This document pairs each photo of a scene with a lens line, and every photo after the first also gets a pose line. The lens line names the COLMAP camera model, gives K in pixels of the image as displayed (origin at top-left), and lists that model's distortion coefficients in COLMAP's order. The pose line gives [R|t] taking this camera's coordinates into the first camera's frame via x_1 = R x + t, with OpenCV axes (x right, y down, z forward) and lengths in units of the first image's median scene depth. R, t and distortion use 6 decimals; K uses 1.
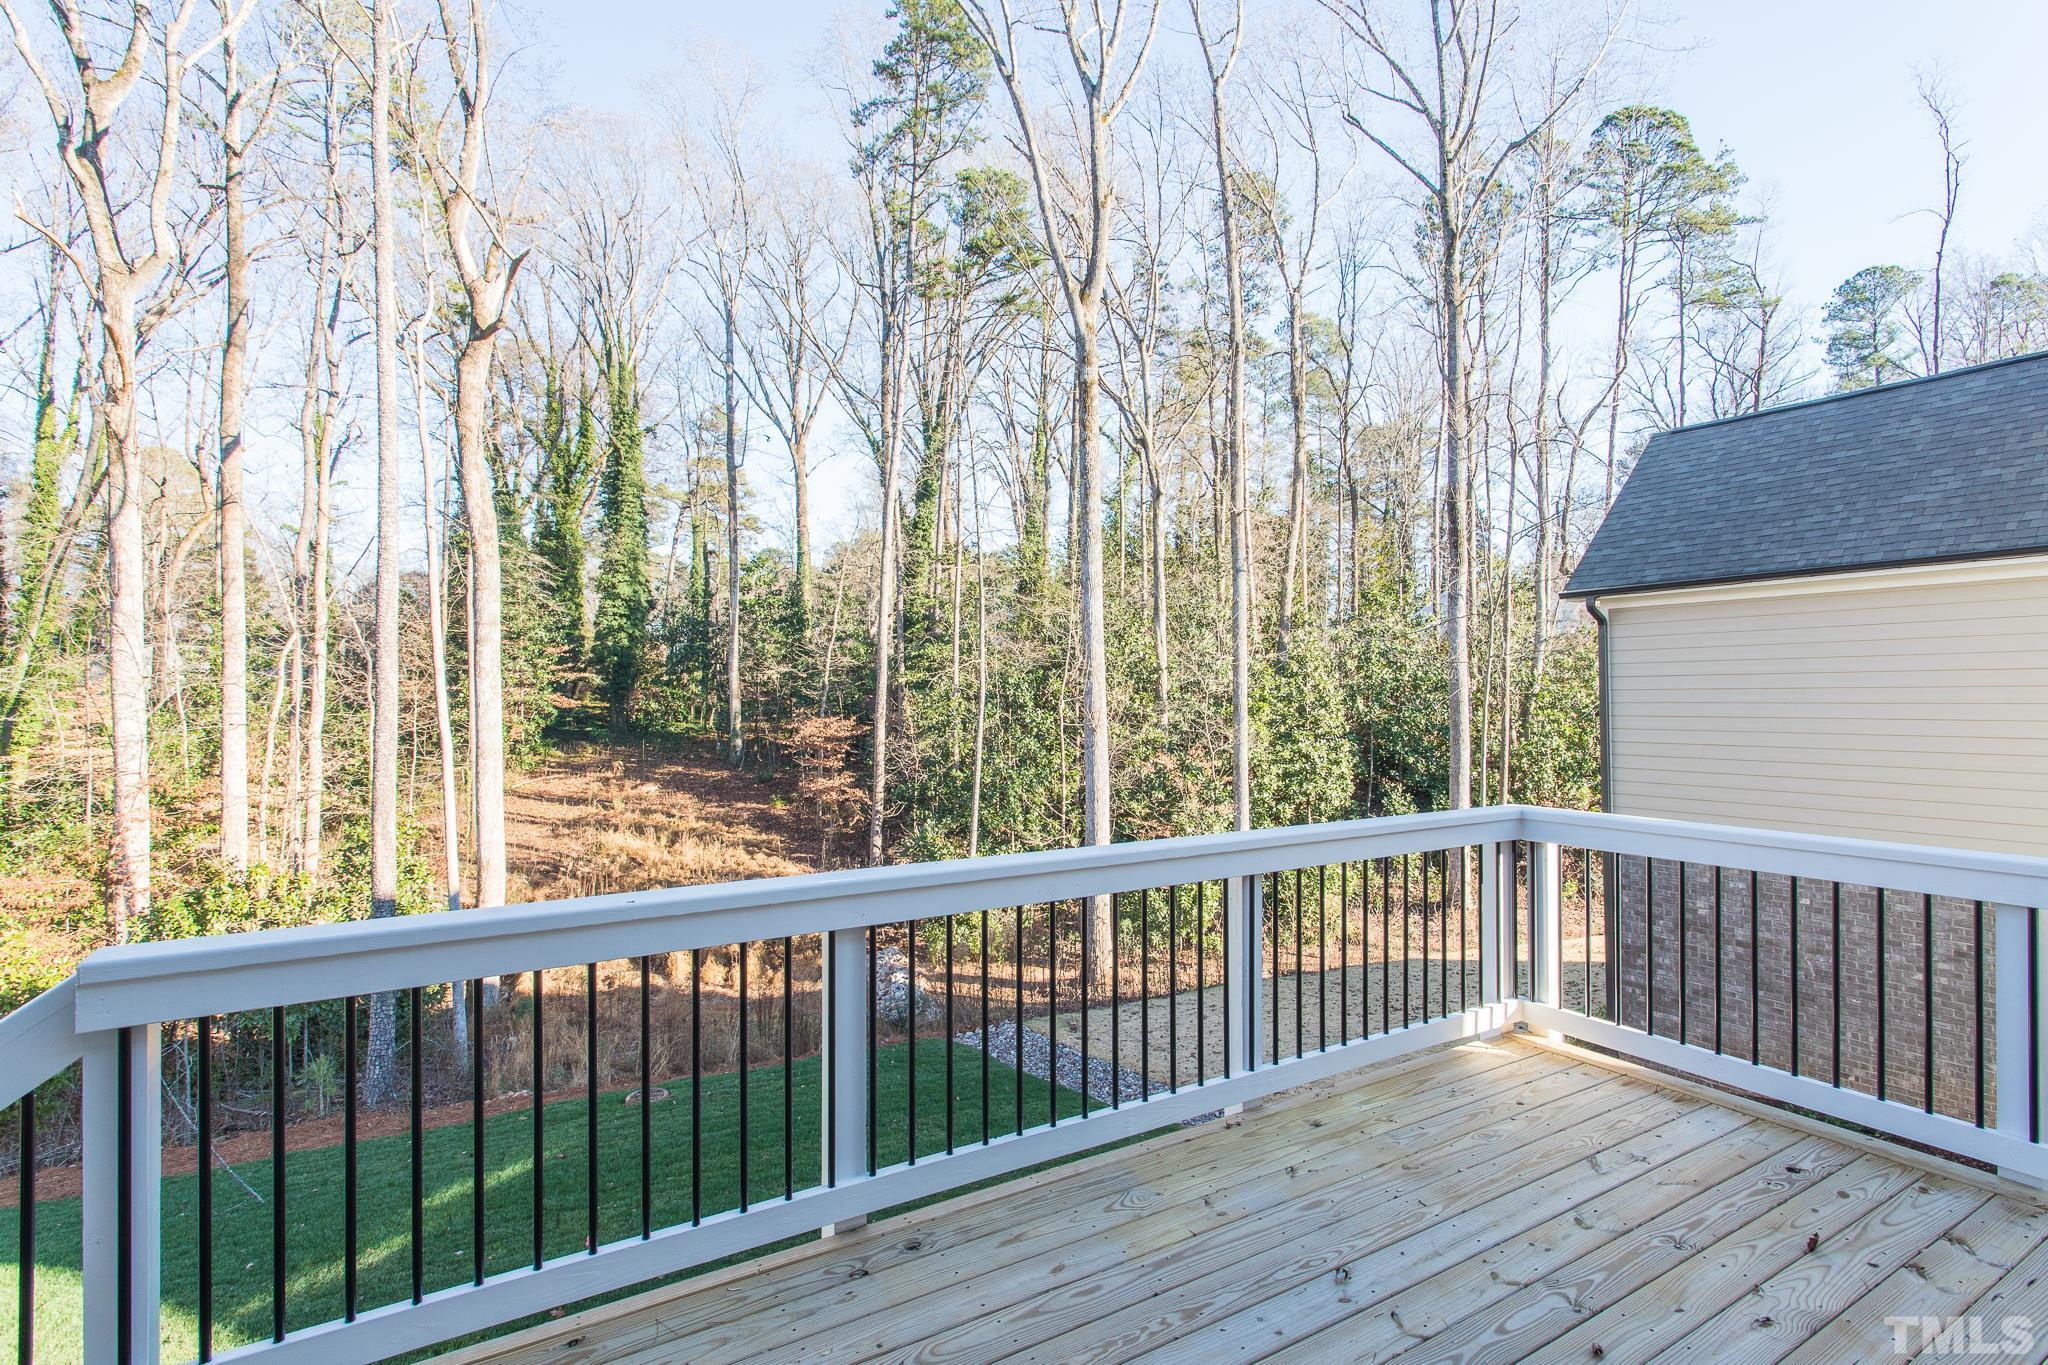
lens RADIAL K [[991.0, 0, 1022.3], [0, 991.0, 683.3], [0, 0, 1]] dist [0.009374, -0.001029]
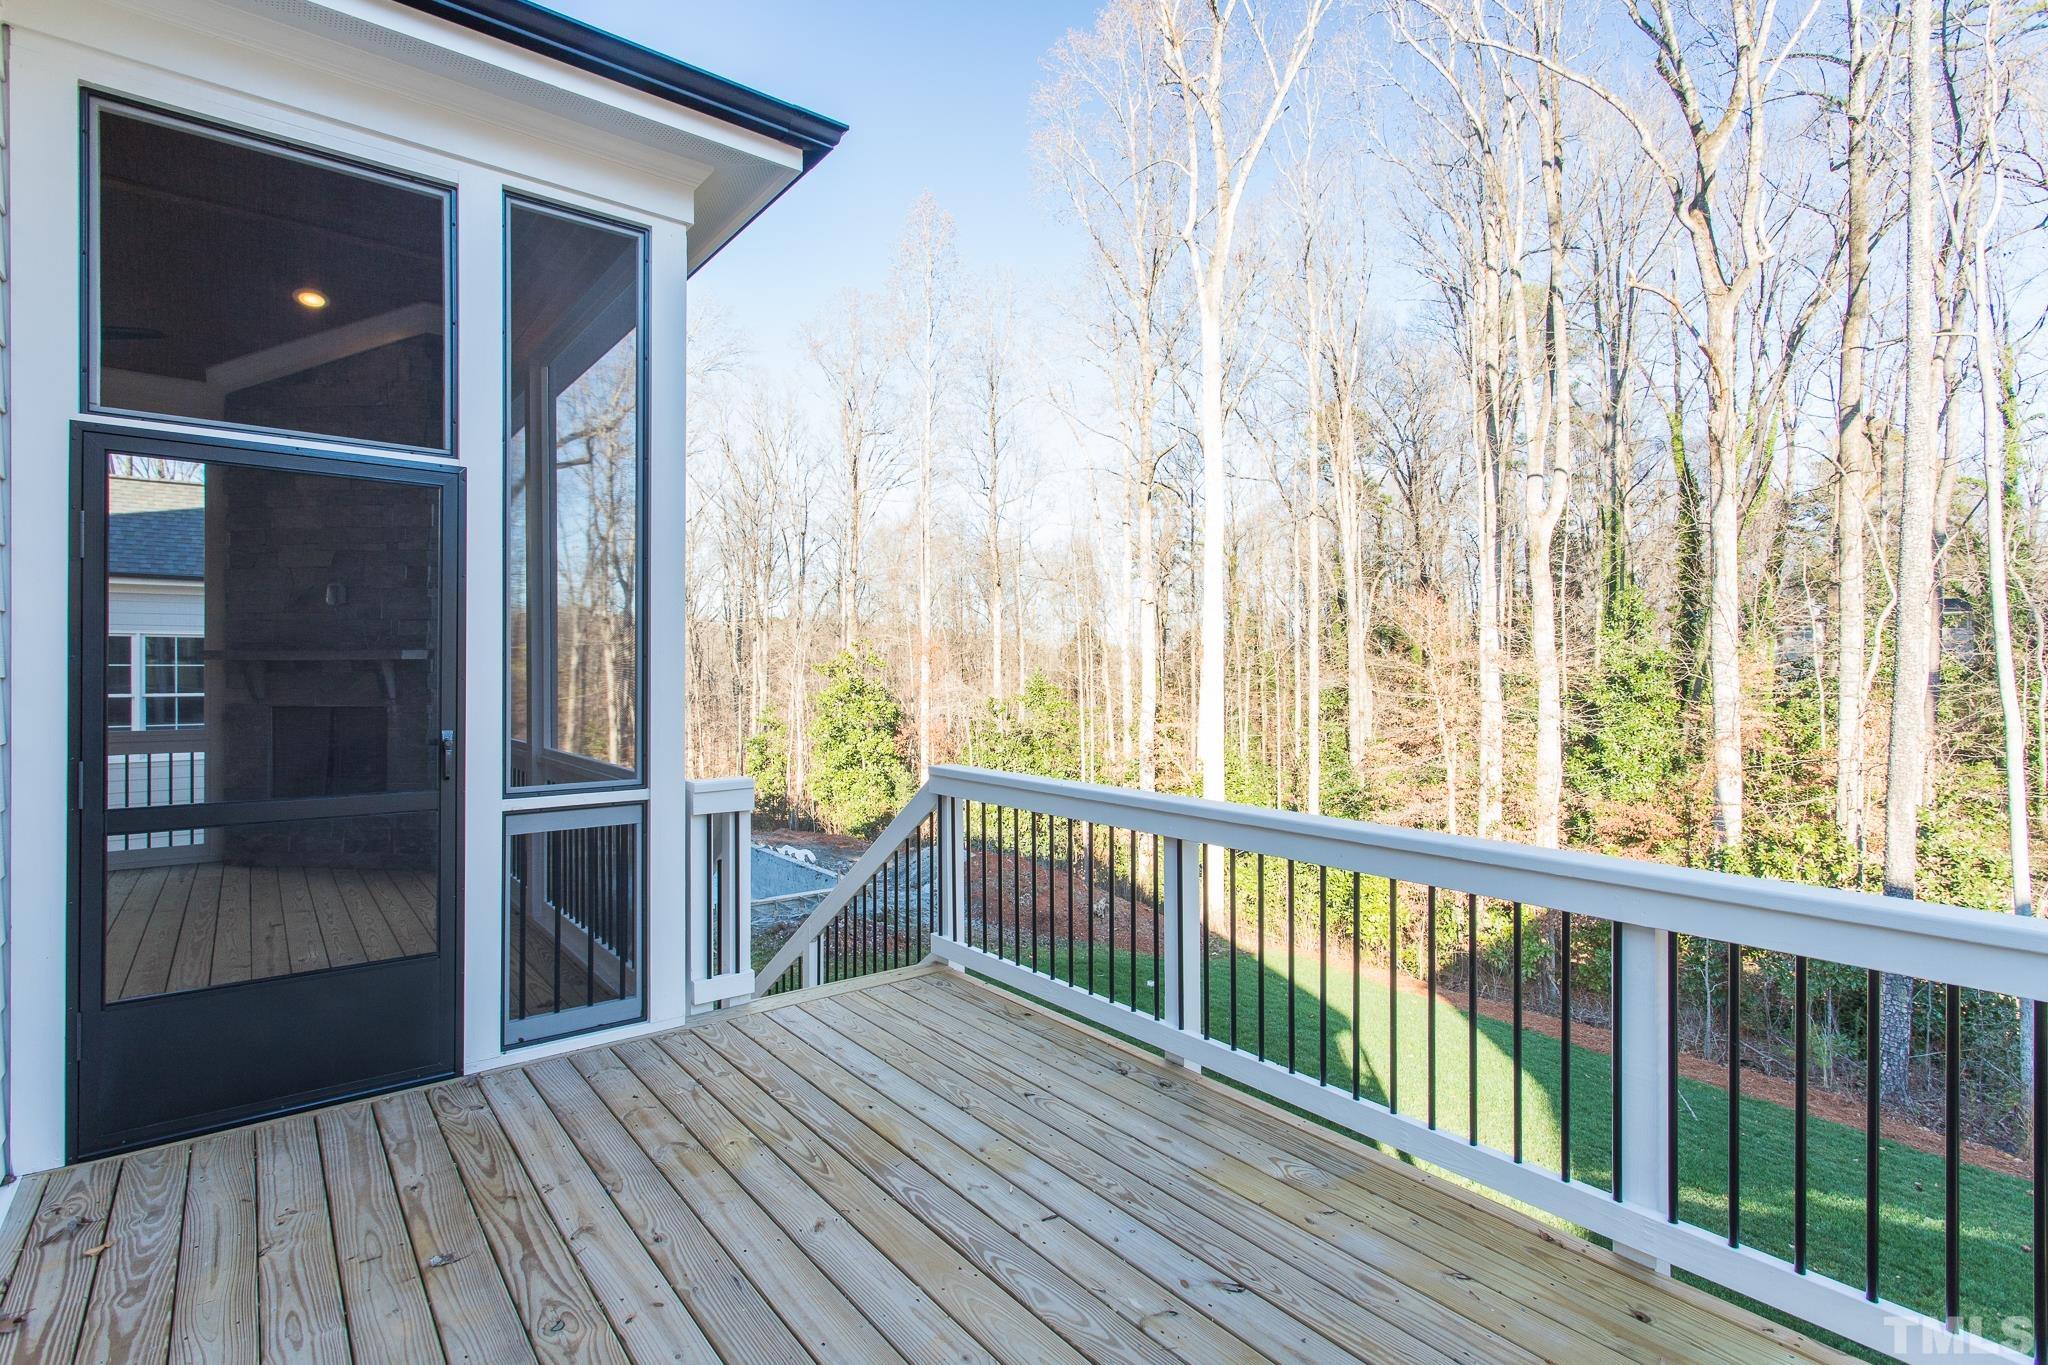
lens RADIAL K [[991.0, 0, 1060.3], [0, 991.0, 680.7], [0, 0, 1]] dist [0.009374, -0.001029]
pose [[0.137261, 0.017829, -0.990374, 0.138266], [0.012680, 0.999724, 0.019754, 0.000929], [0.990454, -0.015269, 0.136997, 0.082734]]
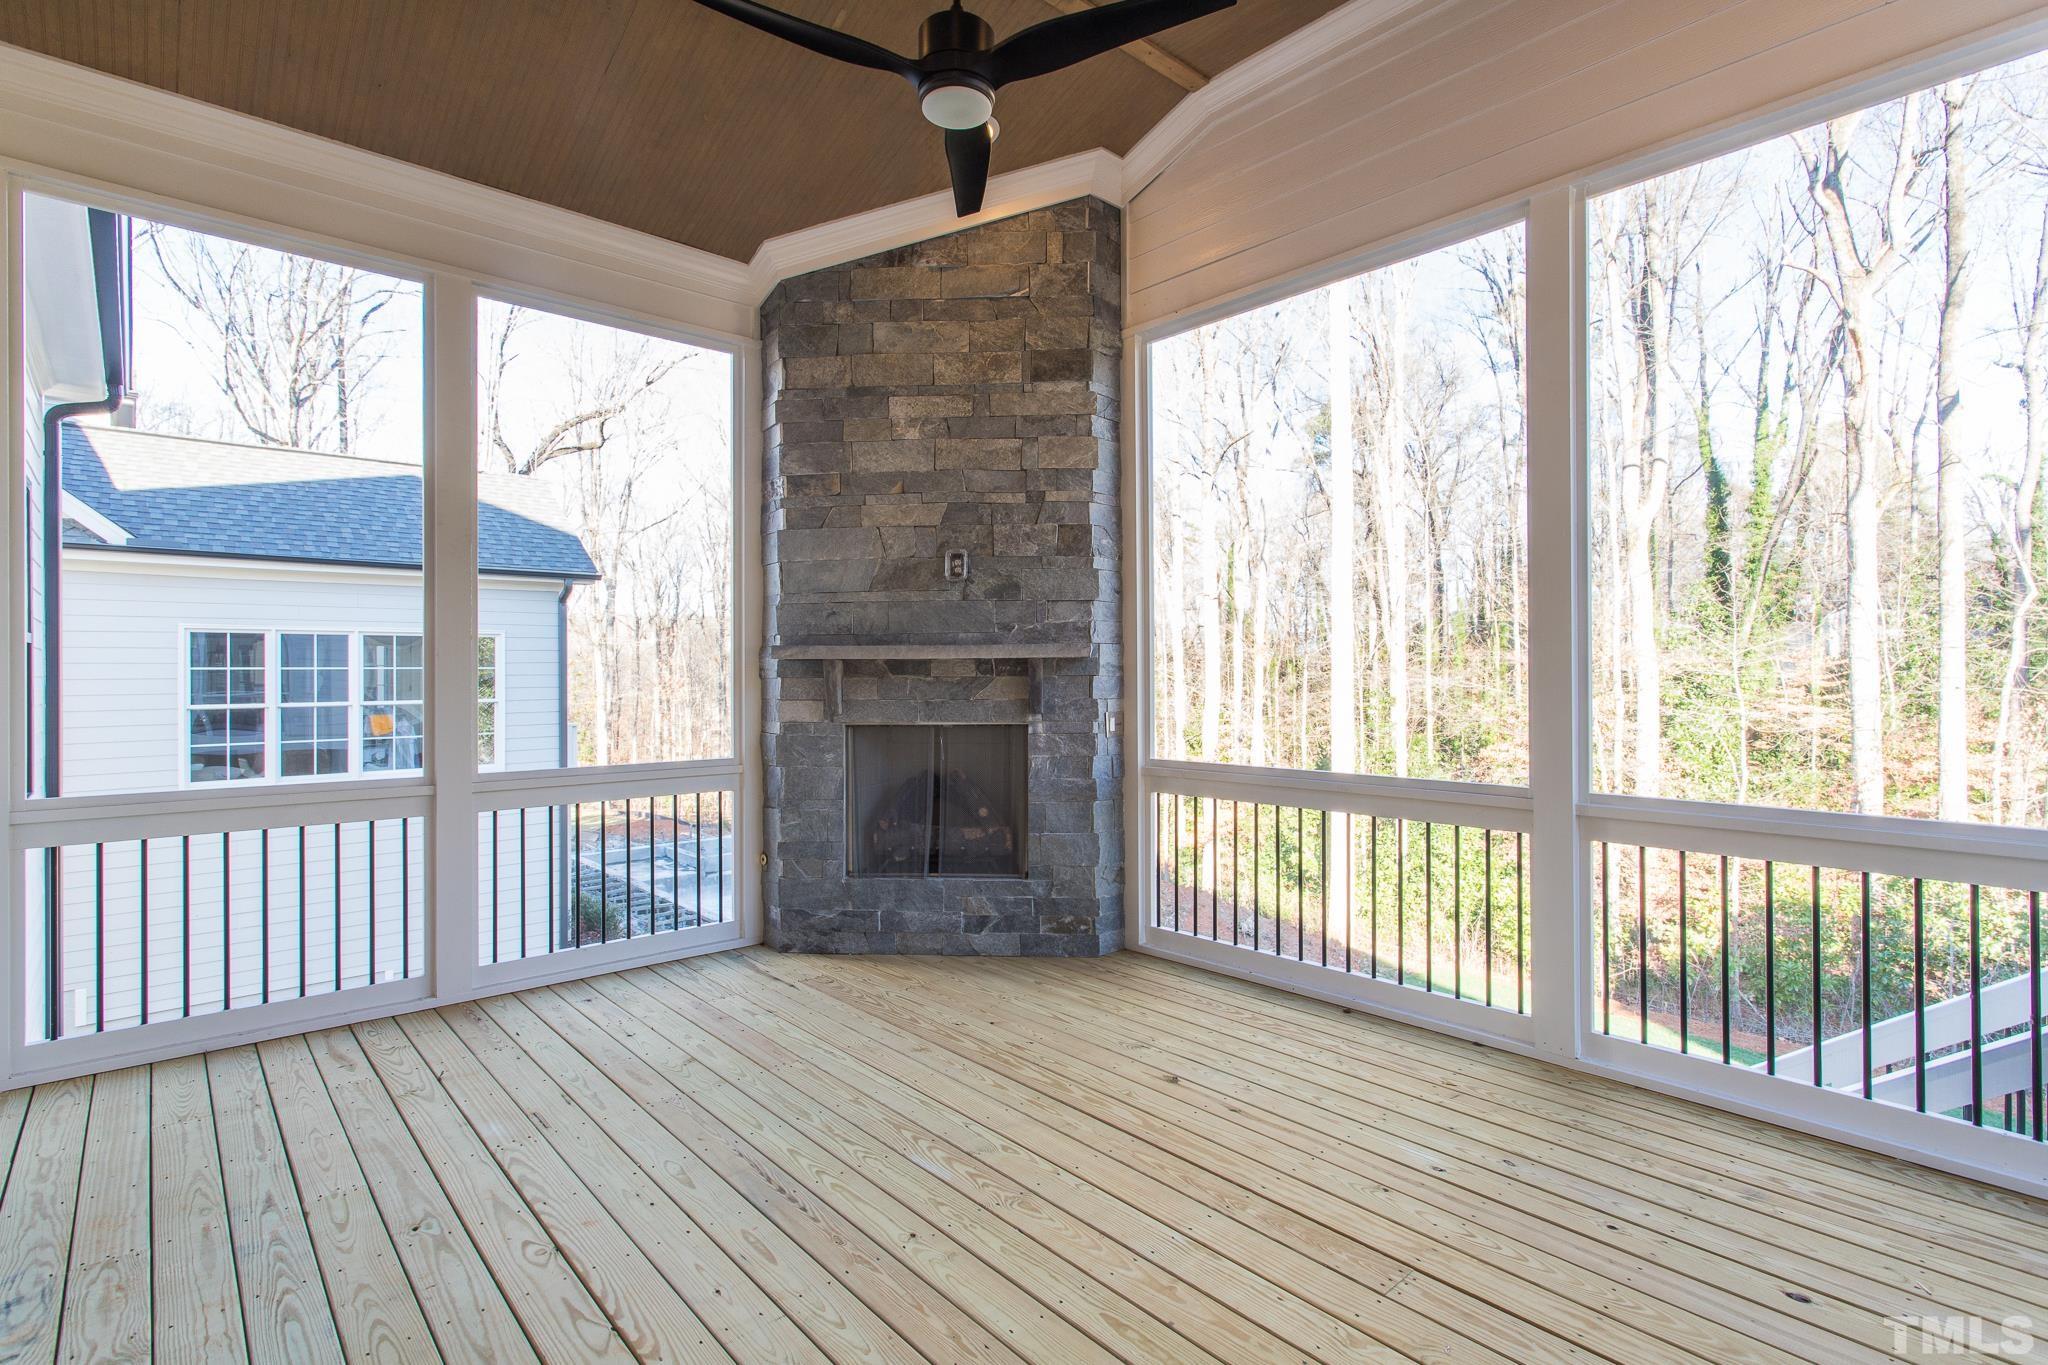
lens RADIAL K [[991.0, 0, 1028.0], [0, 991.0, 673.2], [0, 0, 1]] dist [0.009374, -0.001029]
pose [[0.187995, 0.010395, -0.982115, 0.016901], [0.016114, 0.999777, 0.013666, -0.001696], [0.982038, -0.018395, 0.187785, -0.121230]]
